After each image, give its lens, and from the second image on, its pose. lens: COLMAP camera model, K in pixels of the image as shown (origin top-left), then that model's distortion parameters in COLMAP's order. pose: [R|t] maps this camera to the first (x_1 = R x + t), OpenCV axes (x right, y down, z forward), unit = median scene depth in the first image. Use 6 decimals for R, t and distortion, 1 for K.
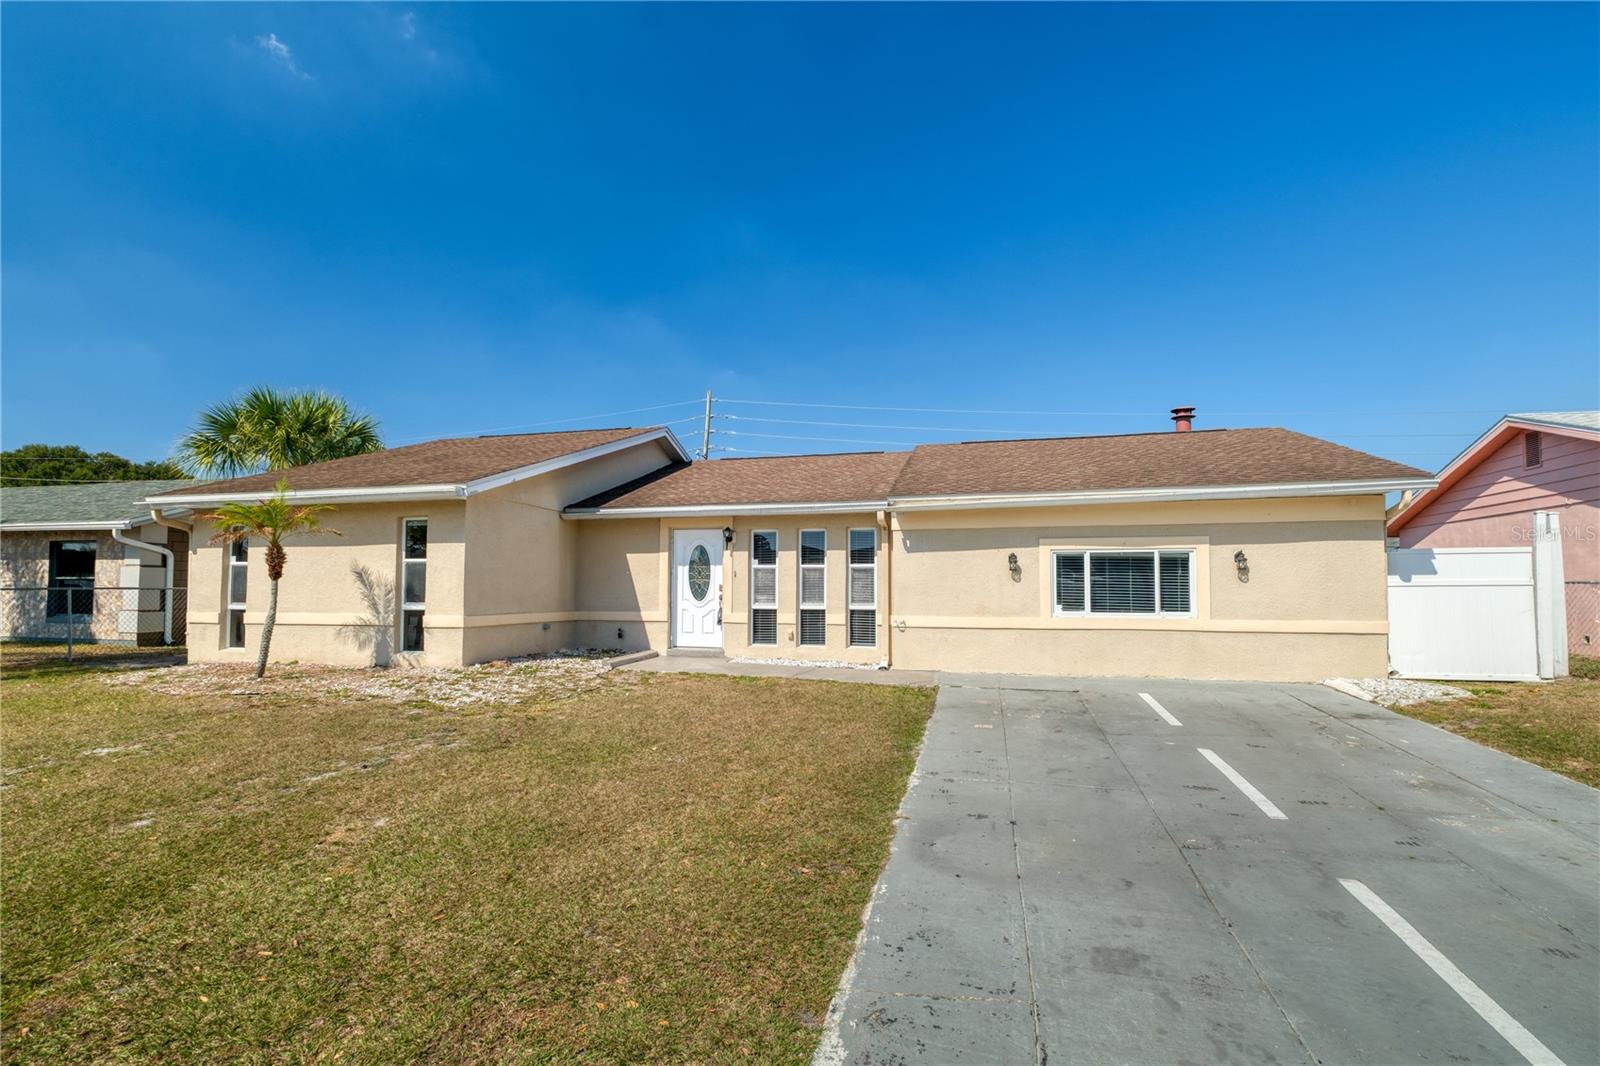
lens RADIAL K [[701.3, 0, 791.1], [0, 701.3, 541.5], [0, 0, 1]] dist [0.004025, -0.004426]
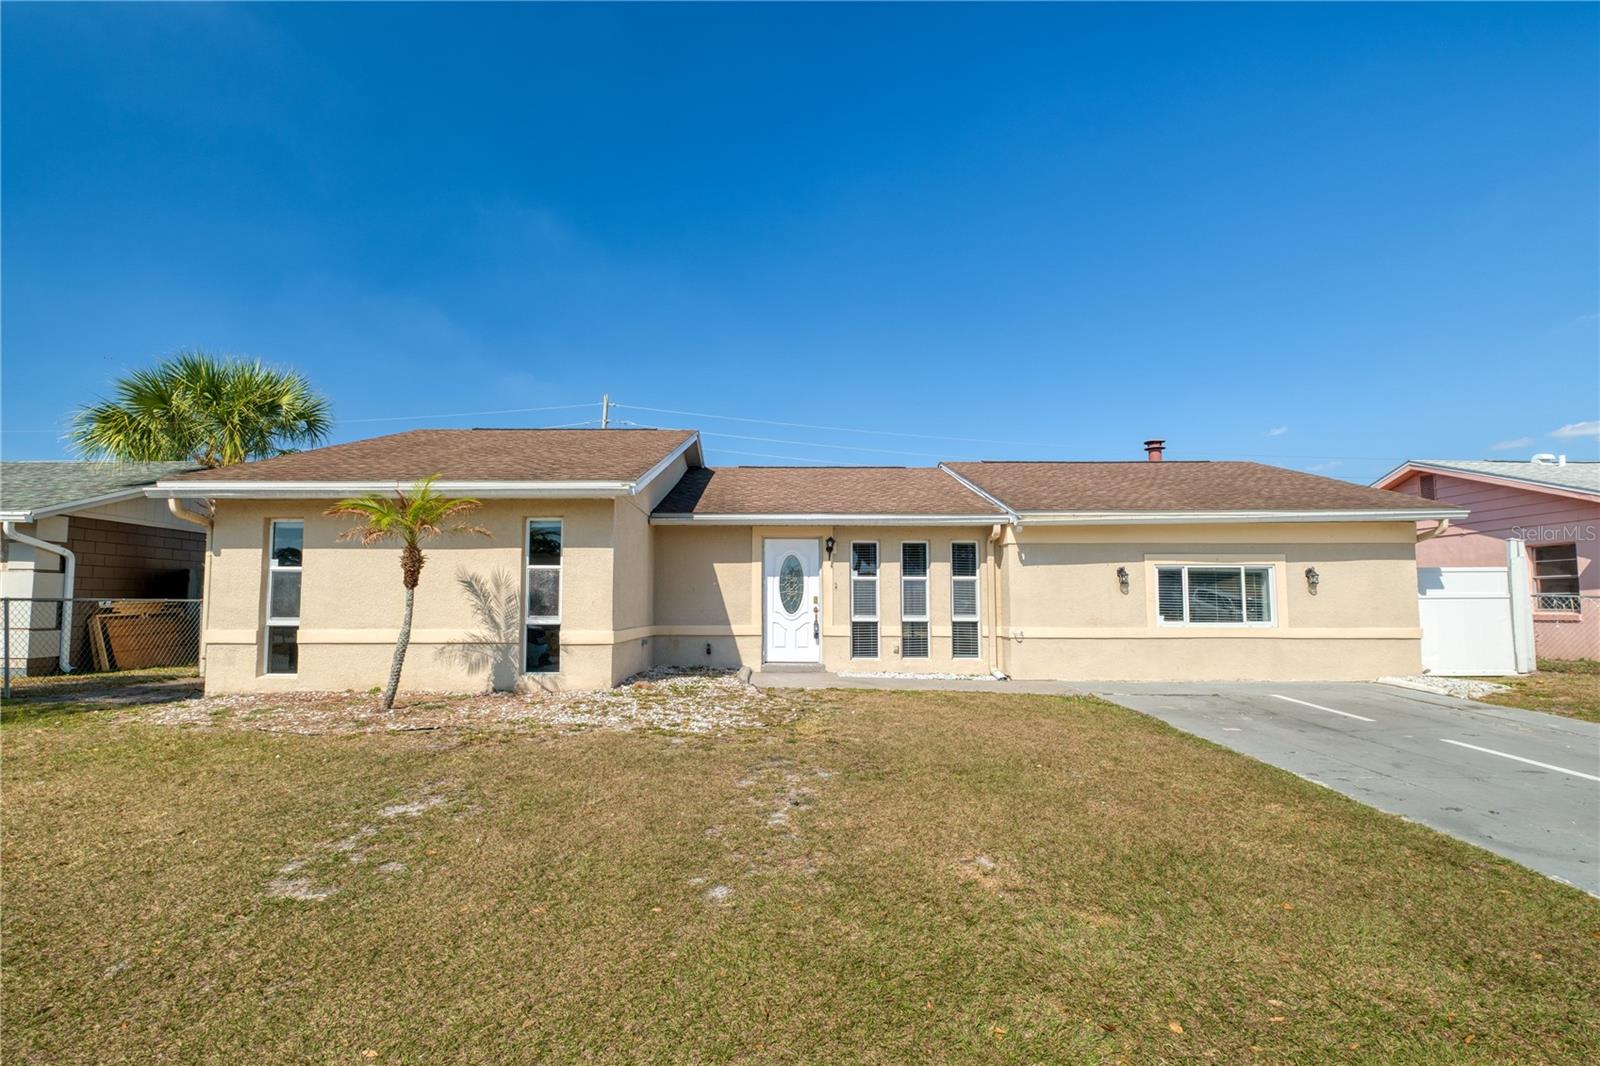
lens RADIAL K [[701.3, 0, 797.0], [0, 701.3, 530.7], [0, 0, 1]] dist [0.004025, -0.004426]
pose [[0.971510, 0.024220, 0.235758, -0.397411], [-0.015912, 0.999186, -0.037079, 0.008217], [-0.236464, 0.032271, 0.971104, 0.074405]]
